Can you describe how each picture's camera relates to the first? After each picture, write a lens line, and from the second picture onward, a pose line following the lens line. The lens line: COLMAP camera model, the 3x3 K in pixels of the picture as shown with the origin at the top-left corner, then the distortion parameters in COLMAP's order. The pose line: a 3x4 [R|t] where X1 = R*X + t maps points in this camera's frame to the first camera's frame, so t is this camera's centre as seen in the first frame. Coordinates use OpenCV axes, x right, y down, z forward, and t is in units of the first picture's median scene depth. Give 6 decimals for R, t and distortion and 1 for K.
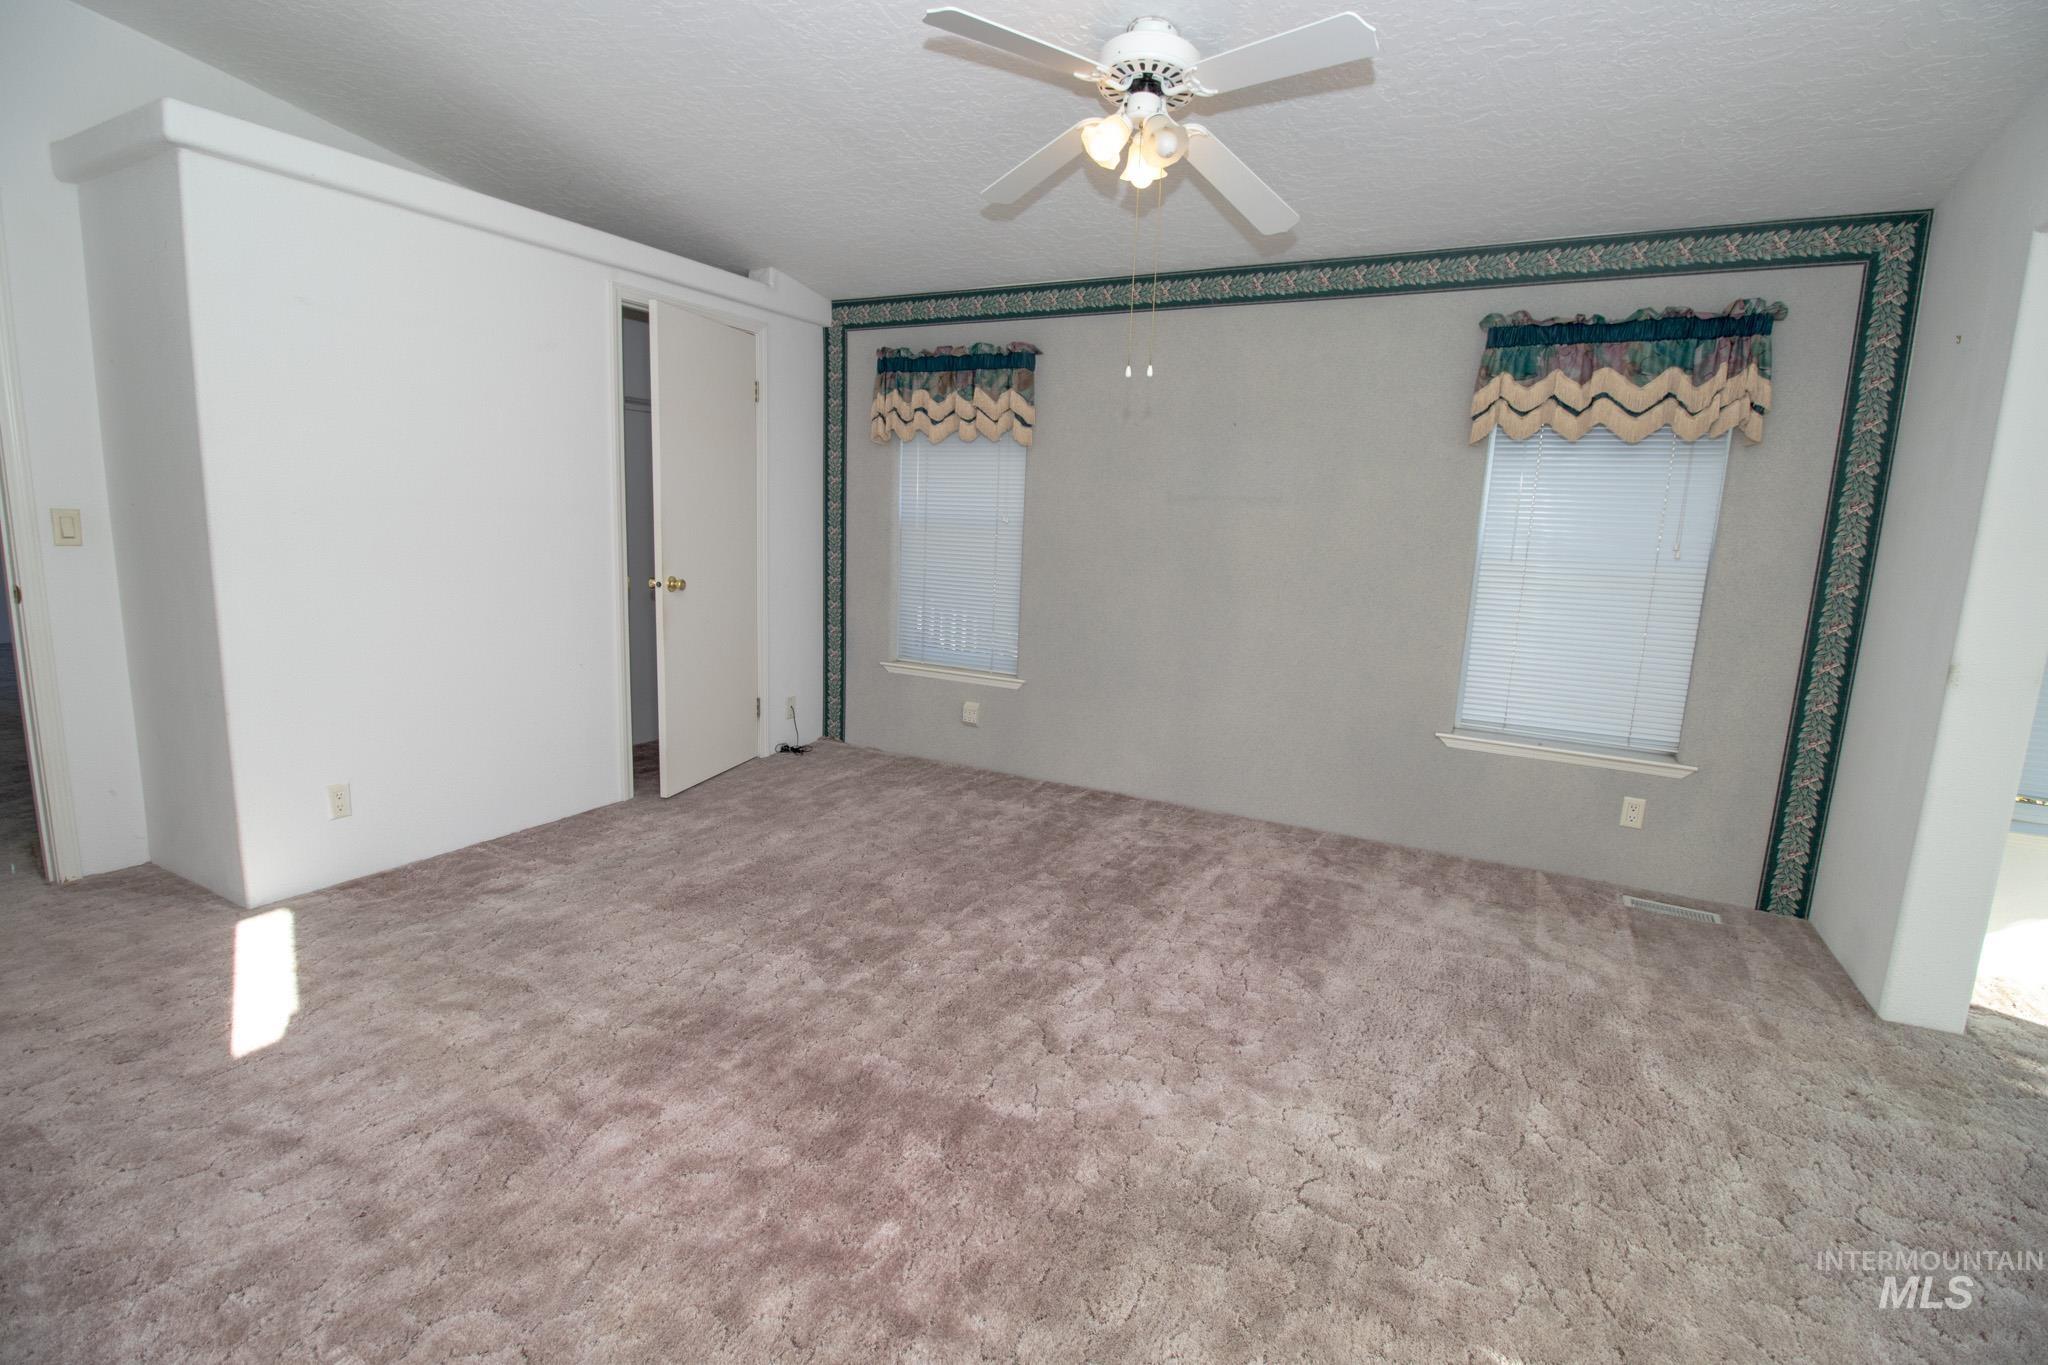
lens RADIAL K [[927.0, 0, 1020.0], [0, 927.0, 677.8], [0, 0, 1]] dist [0.003044, -0.013000]
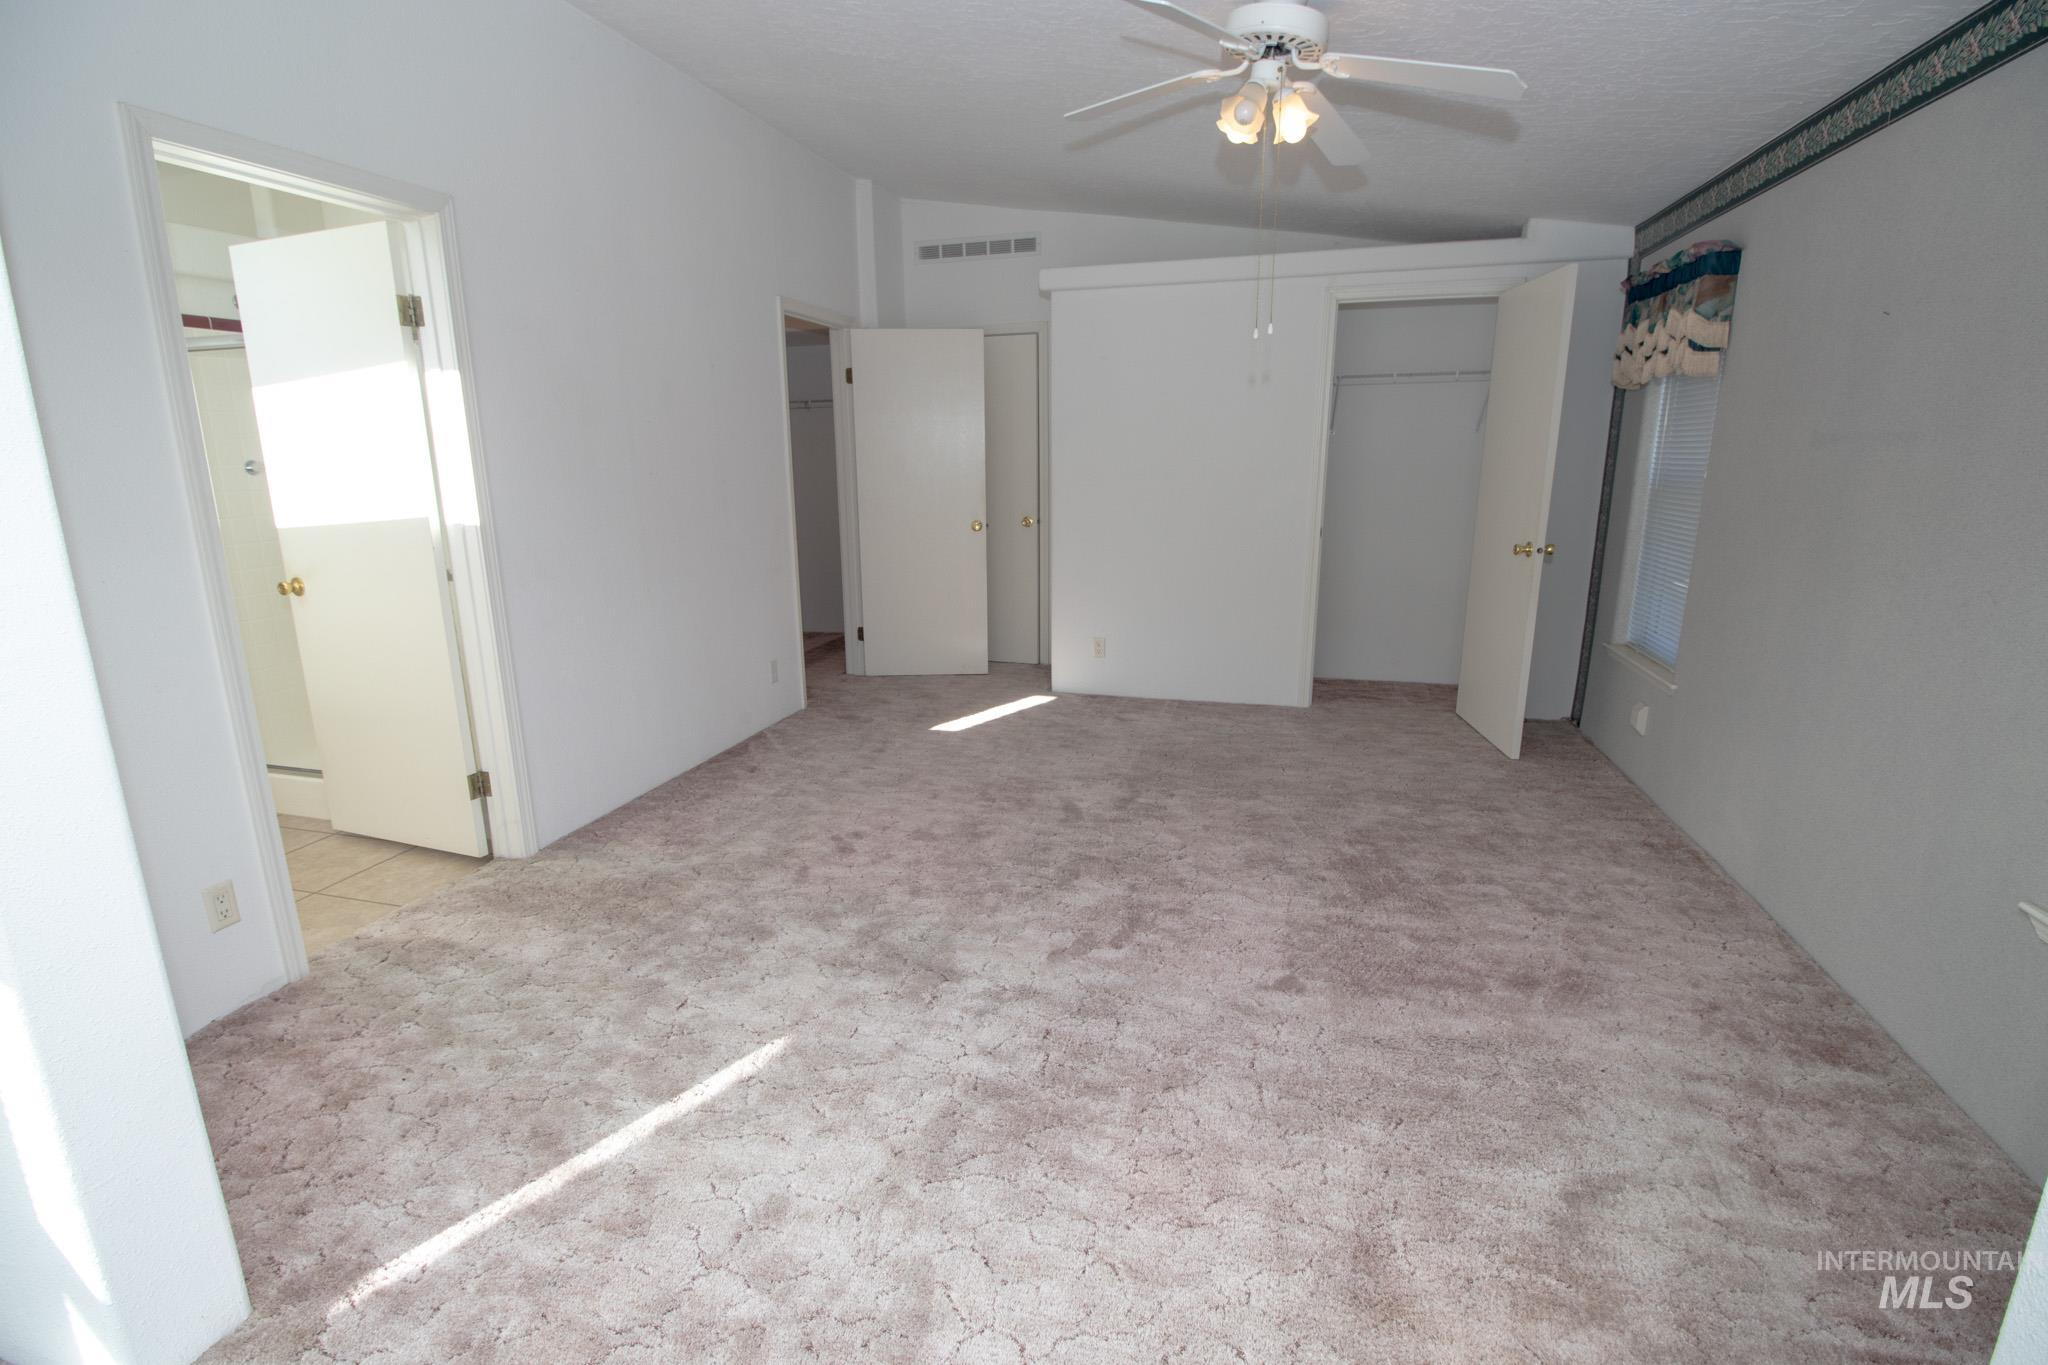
lens RADIAL K [[957.4, 0, 1062.6], [0, 957.4, 692.7], [0, 0, 1]] dist [0.002259, -0.015919]
pose [[0.243527, 0.196183, -0.949846, 0.876359], [-0.151222, 0.975033, 0.162614, -0.060598], [0.958033, 0.104036, 0.267114, 0.414465]]
